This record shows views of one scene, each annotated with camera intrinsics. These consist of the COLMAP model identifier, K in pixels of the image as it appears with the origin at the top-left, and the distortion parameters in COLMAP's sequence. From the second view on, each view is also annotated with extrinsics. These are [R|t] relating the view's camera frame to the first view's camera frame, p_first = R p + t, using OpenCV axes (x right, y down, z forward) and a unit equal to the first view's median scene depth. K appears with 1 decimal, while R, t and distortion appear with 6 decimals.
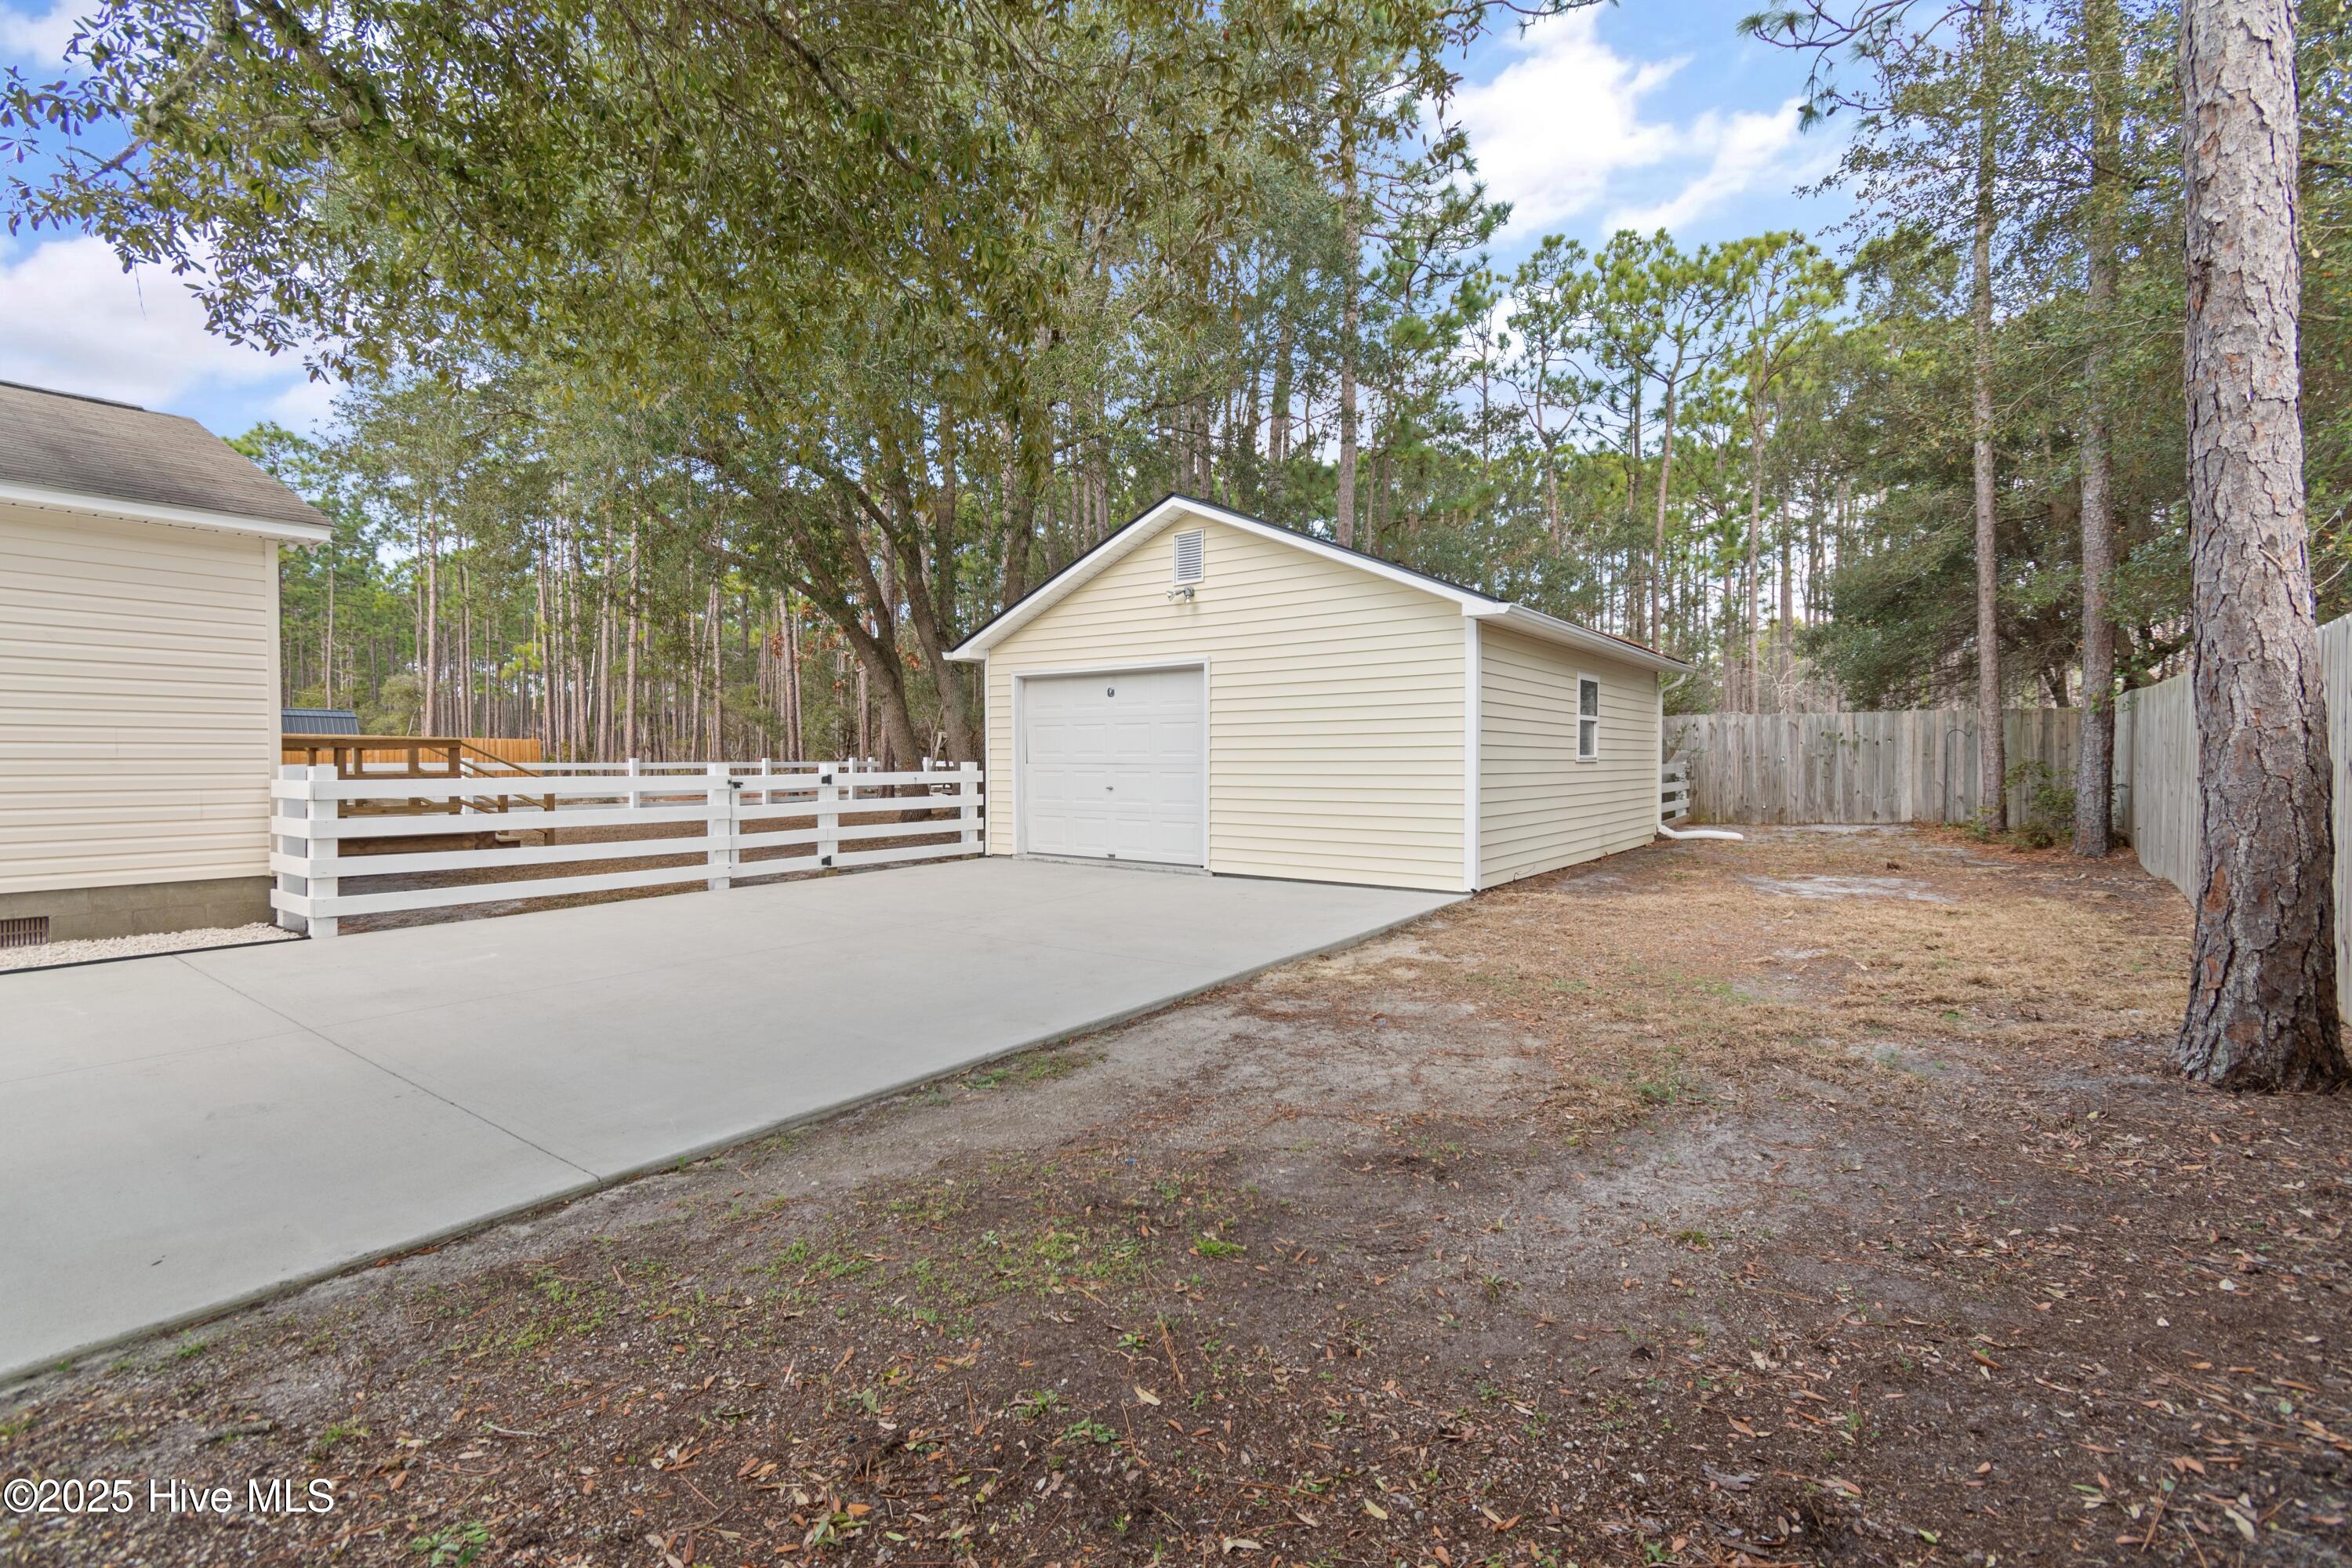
lens RADIAL K [[1039.6, 0, 1171.6], [0, 1039.6, 757.8], [0, 0, 1]] dist [0.007916, -0.000020]
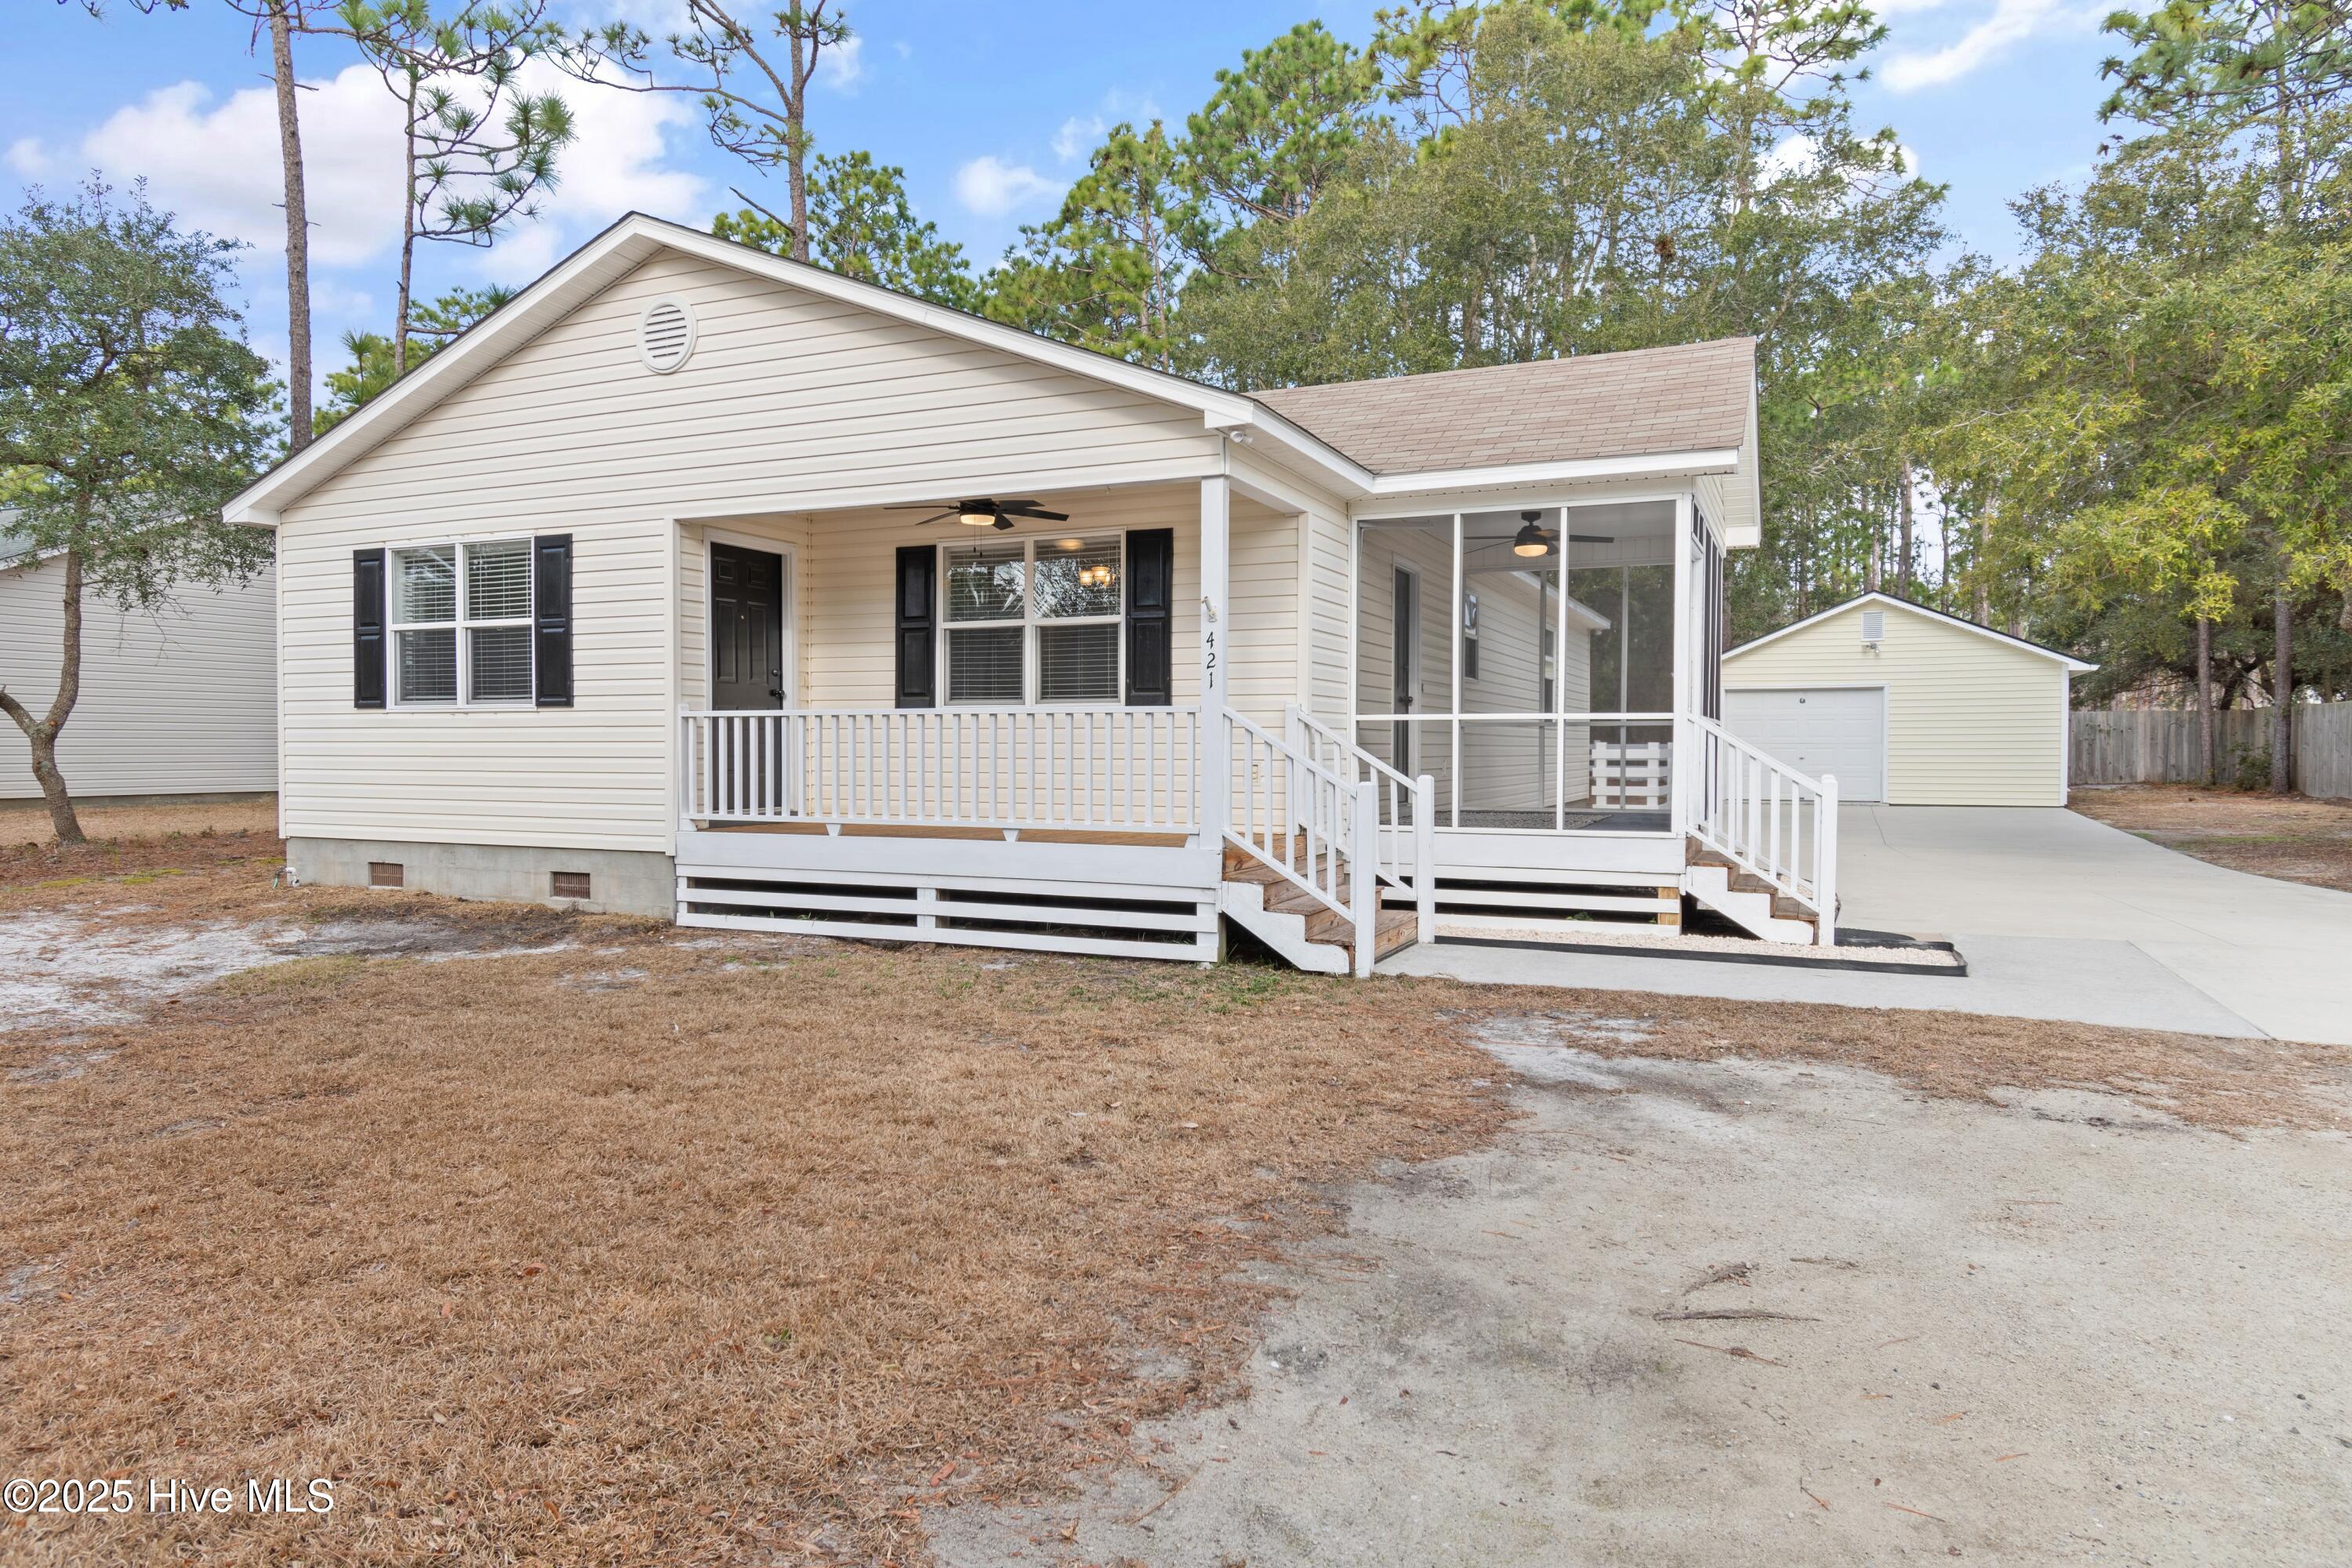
lens RADIAL K [[1432.3, 0, 1174.4], [0, 1432.3, 782.9], [0, 0, 1]] dist [0.001432, 0.000414]
pose [[0.975869, -0.007136, 0.218242, -1.526421], [0.001992, 0.999715, 0.023782, 0.012188], [-0.218349, -0.022773, 0.975605, -1.014050]]
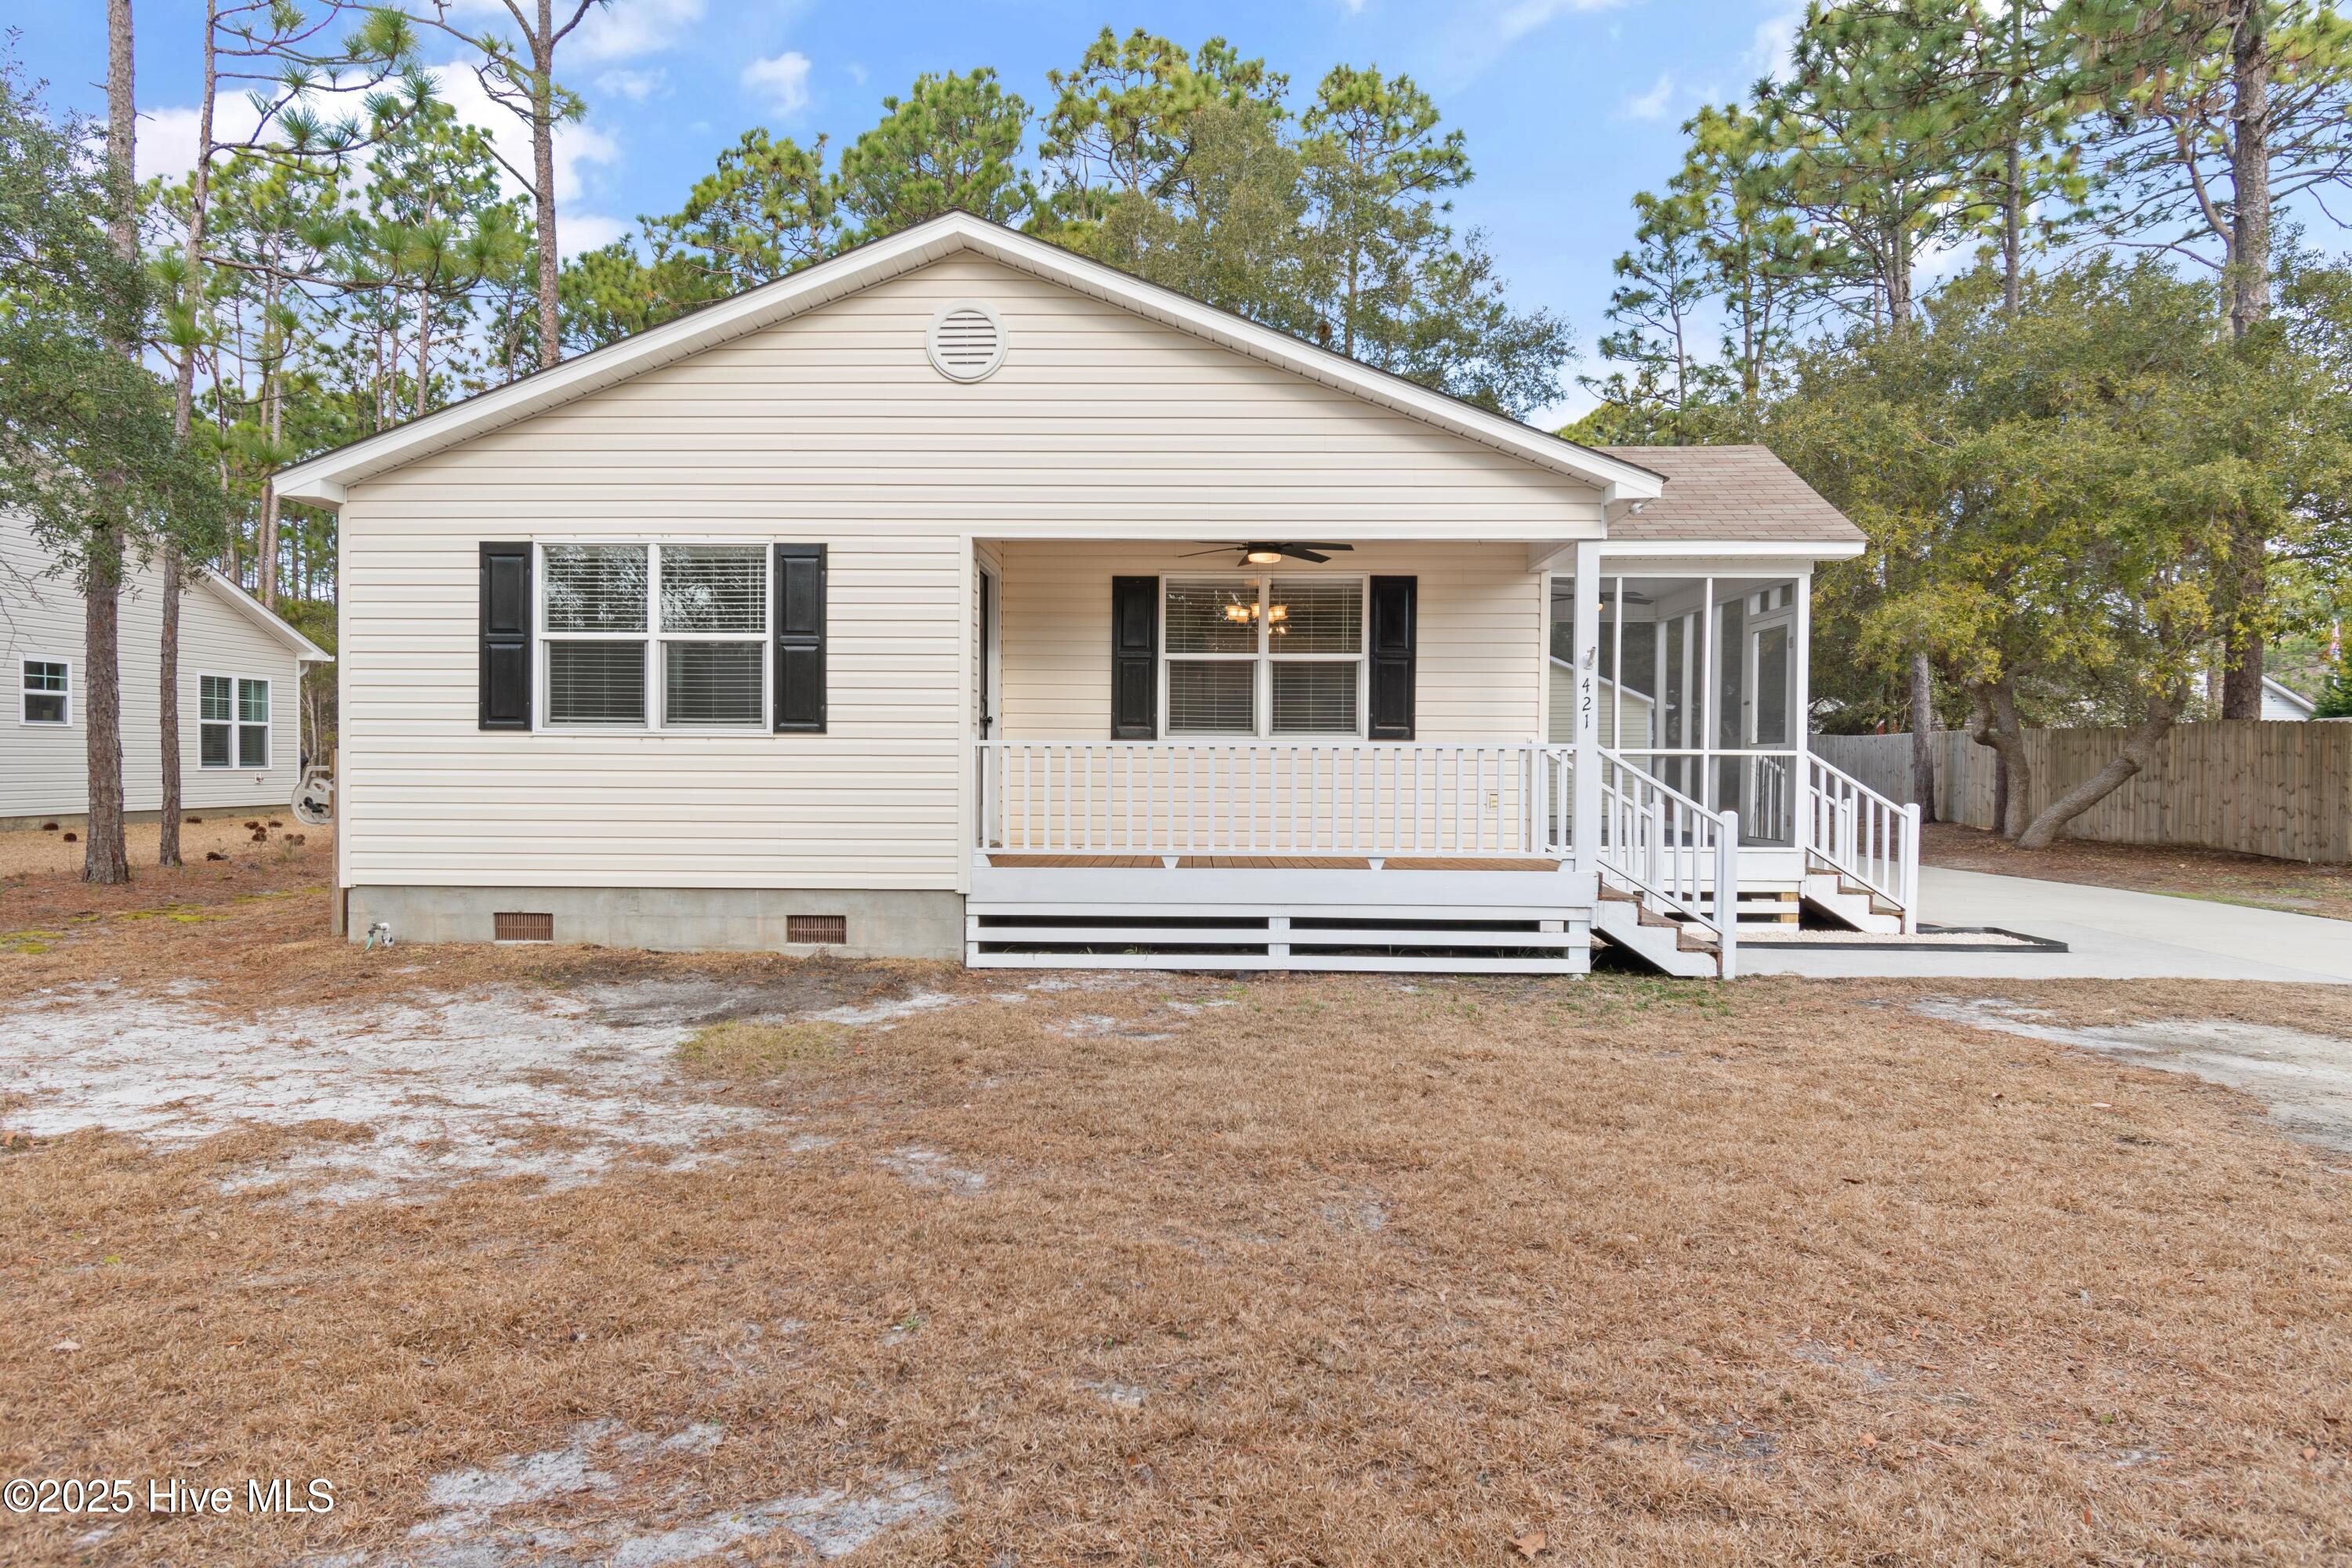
lens RADIAL K [[1373.6, 0, 1172.4], [0, 1373.6, 779.9], [0, 0, 1]] dist [0.001188, -0.002897]
pose [[0.813919, -0.005907, 0.580948, -1.991558], [-0.002155, 0.999911, 0.013185, 0.000948], [-0.580974, -0.011983, 0.813834, -0.807723]]
